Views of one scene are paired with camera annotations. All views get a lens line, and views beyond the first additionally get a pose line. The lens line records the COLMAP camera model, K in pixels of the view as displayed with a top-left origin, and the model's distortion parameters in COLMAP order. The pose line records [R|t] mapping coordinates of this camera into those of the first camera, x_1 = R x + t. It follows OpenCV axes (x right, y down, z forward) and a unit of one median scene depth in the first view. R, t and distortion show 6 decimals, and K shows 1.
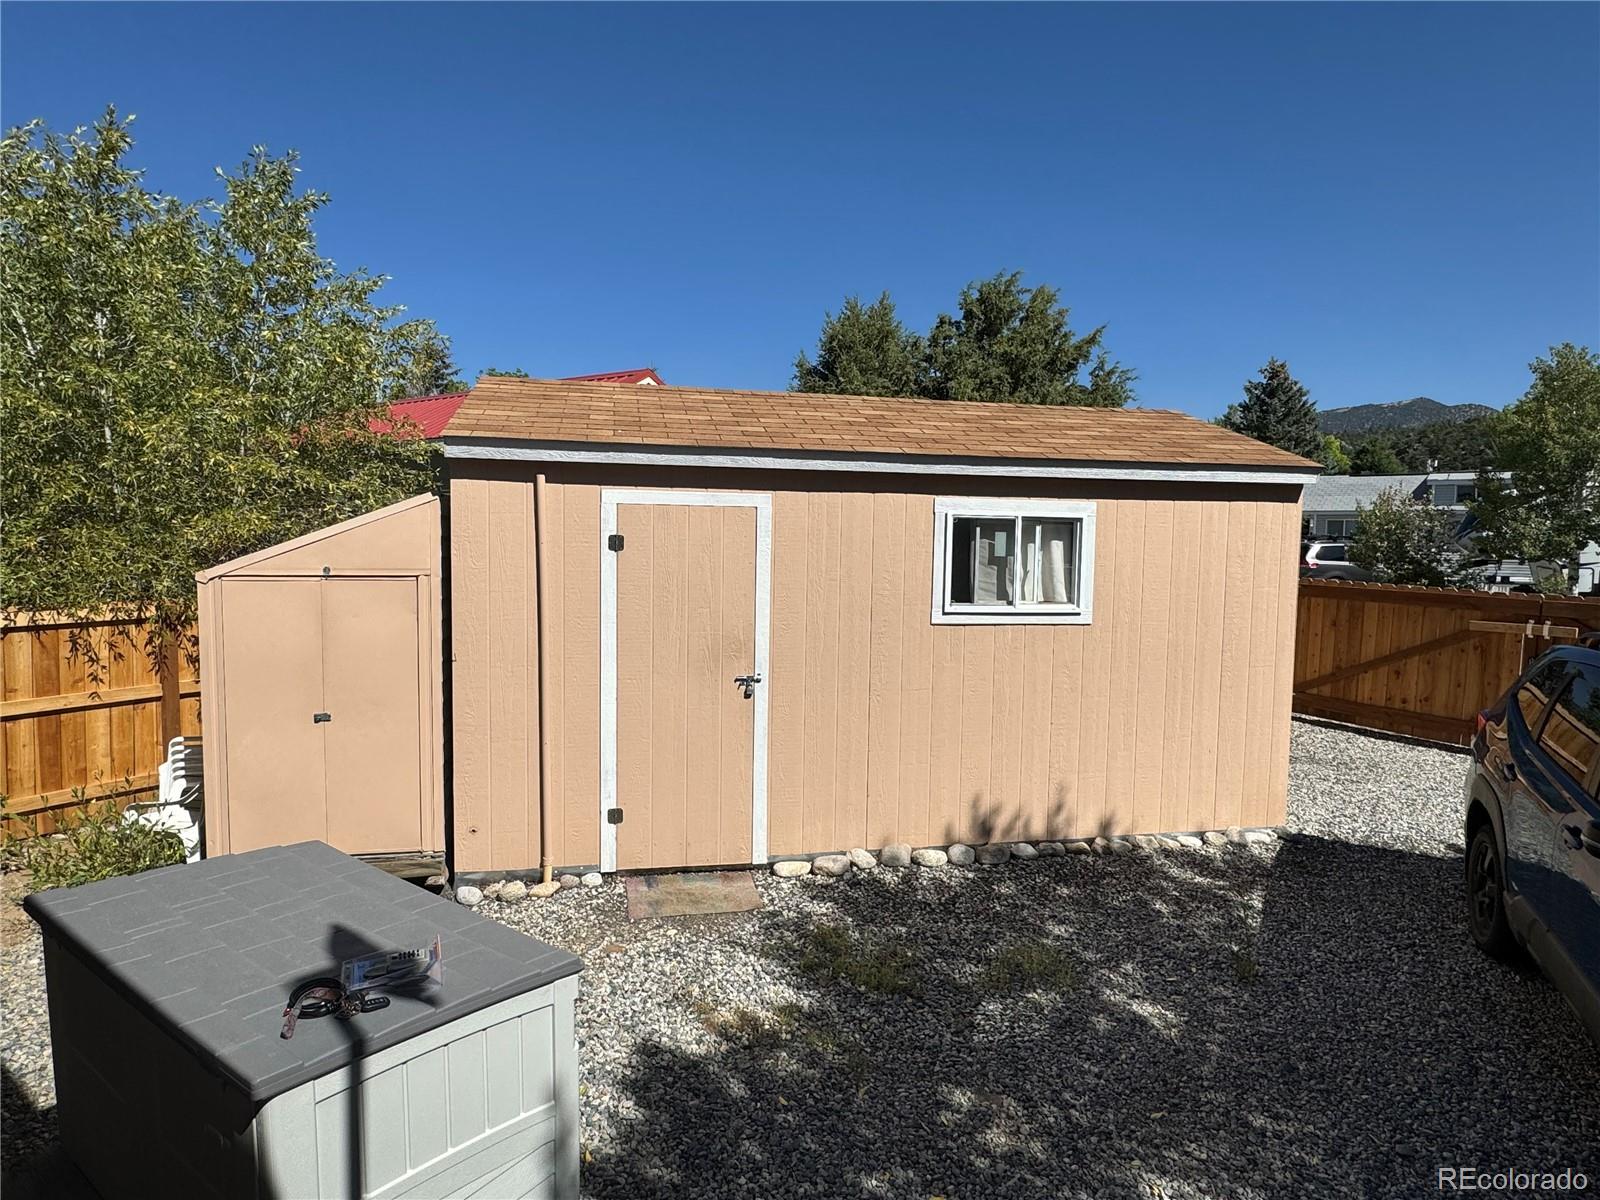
lens RADIAL K [[934.5, 0, 800.0], [0, 934.5, 600.0], [0, 0, 1]] dist [-0.003627, -0.001996]
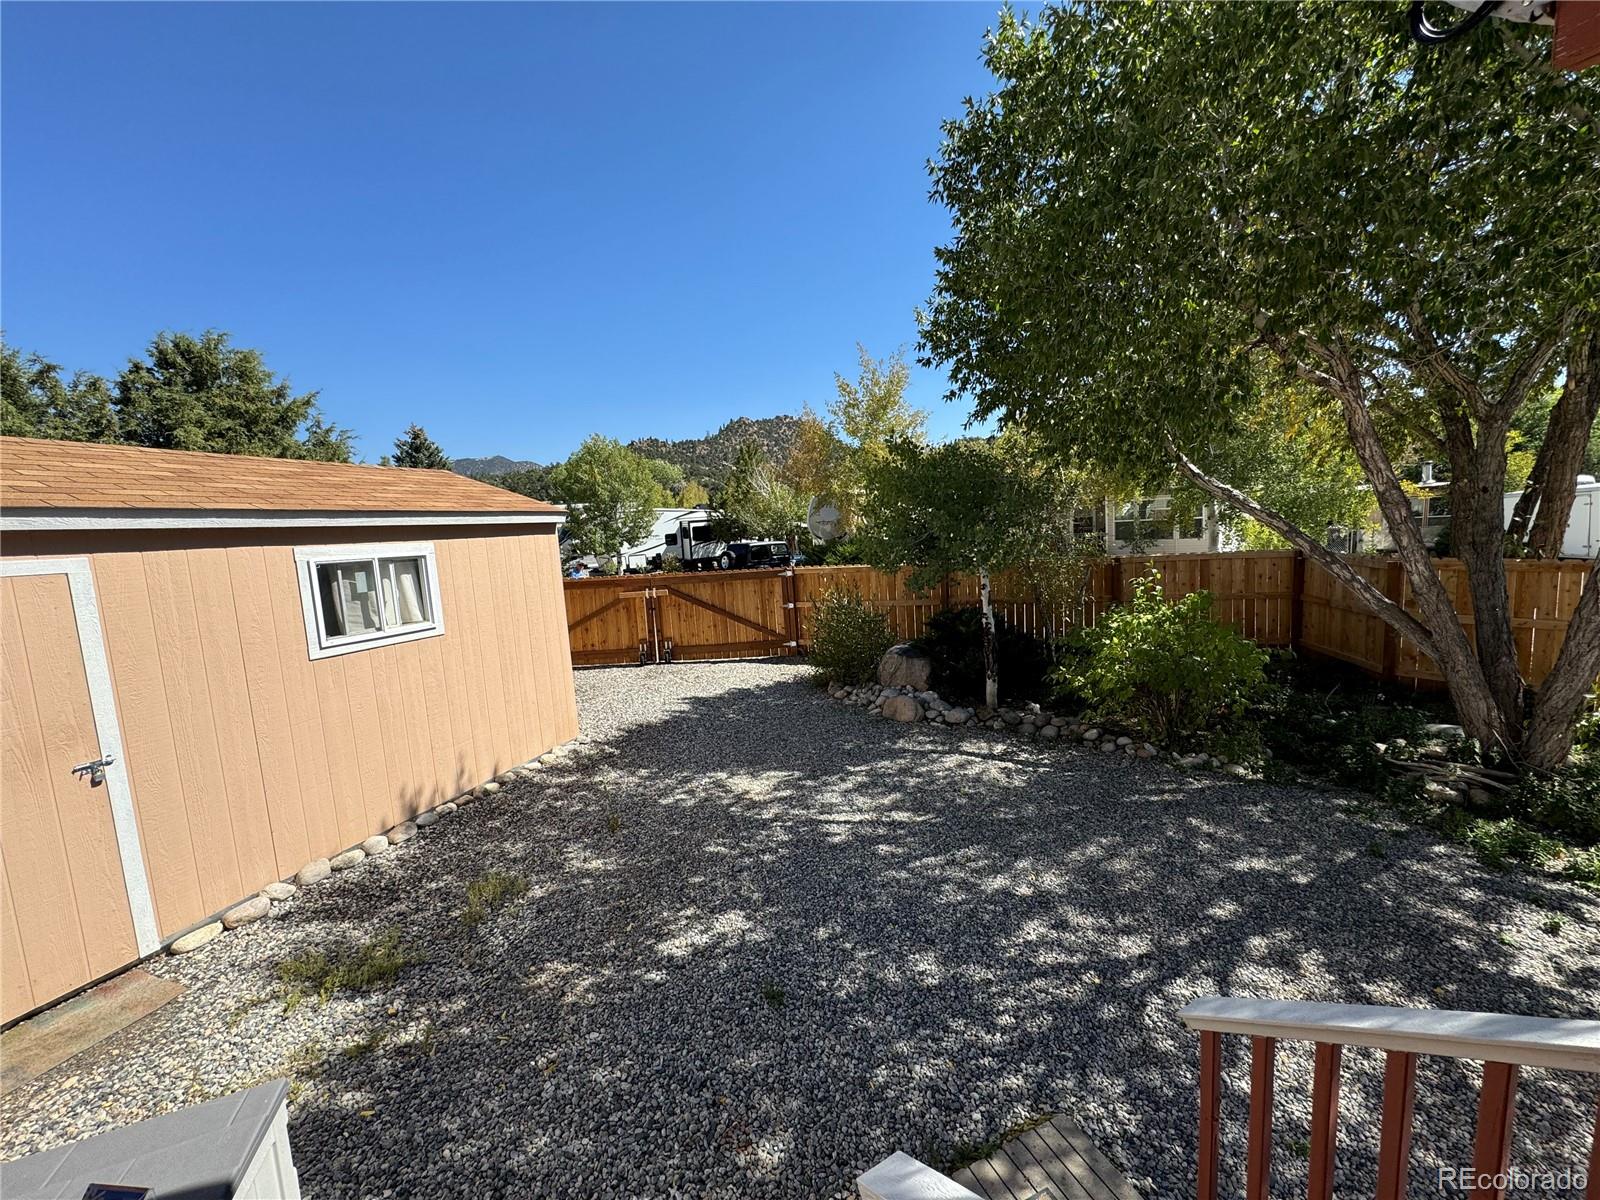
lens RADIAL K [[649.9, 0, 800.0], [0, 649.9, 600.0], [0, 0, 1]] dist [0.000897, 0.000416]
pose [[0.508237, -0.140507, 0.849678, -0.210911], [0.128300, 0.987945, 0.086629, -0.037378], [-0.851607, 0.064986, 0.520137, 0.087545]]
